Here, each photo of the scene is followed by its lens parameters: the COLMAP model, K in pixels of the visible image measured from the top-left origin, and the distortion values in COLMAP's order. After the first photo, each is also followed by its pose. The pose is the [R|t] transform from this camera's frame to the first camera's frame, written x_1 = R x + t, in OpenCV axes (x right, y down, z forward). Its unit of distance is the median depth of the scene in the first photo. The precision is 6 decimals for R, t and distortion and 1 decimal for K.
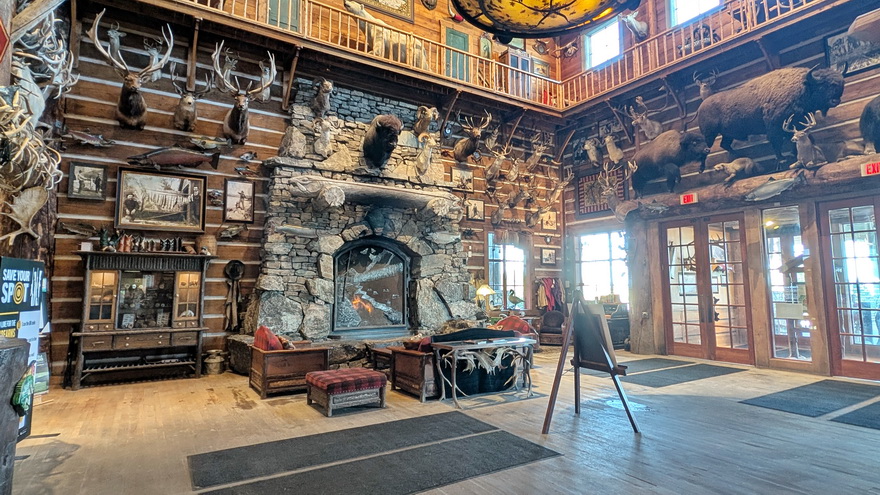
lens RADIAL K [[466.5, 0, 436.3], [0, 466.5, 236.7], [0, 0, 1]] dist [0.004698, -0.005898]
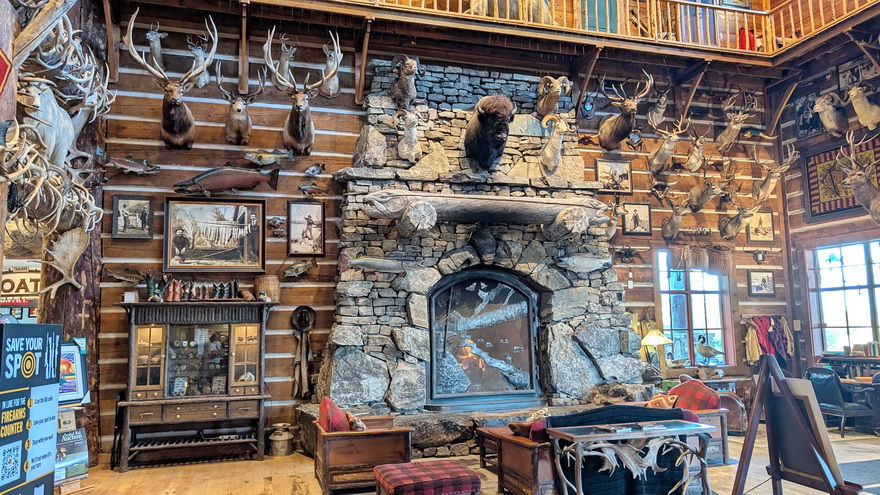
lens RADIAL K [[637.7, 0, 440.0], [0, 637.7, 247.5], [0, 0, 1]] dist [0.014580, -0.007514]
pose [[0.963685, -0.048280, -0.262641, 0.066596], [0.045989, 0.998831, -0.014868, -0.019859], [0.263052, 0.002250, 0.964779, 0.041767]]
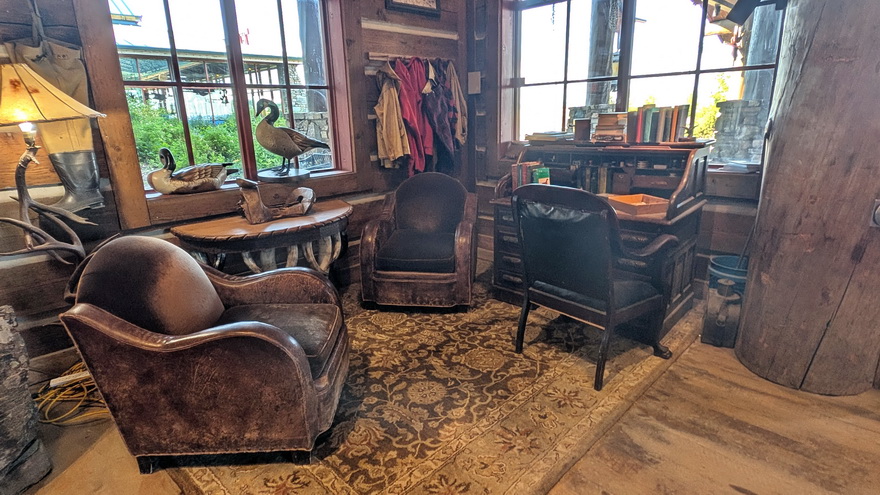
lens RADIAL K [[466.5, 0, 436.3], [0, 466.5, 236.7], [0, 0, 1]] dist [0.004698, -0.005898]
pose [[0.976581, -0.081076, 0.199291, 0.265157], [0.003557, 0.932239, 0.361826, 0.122549], [-0.215122, -0.352643, 0.910695, 0.980683]]
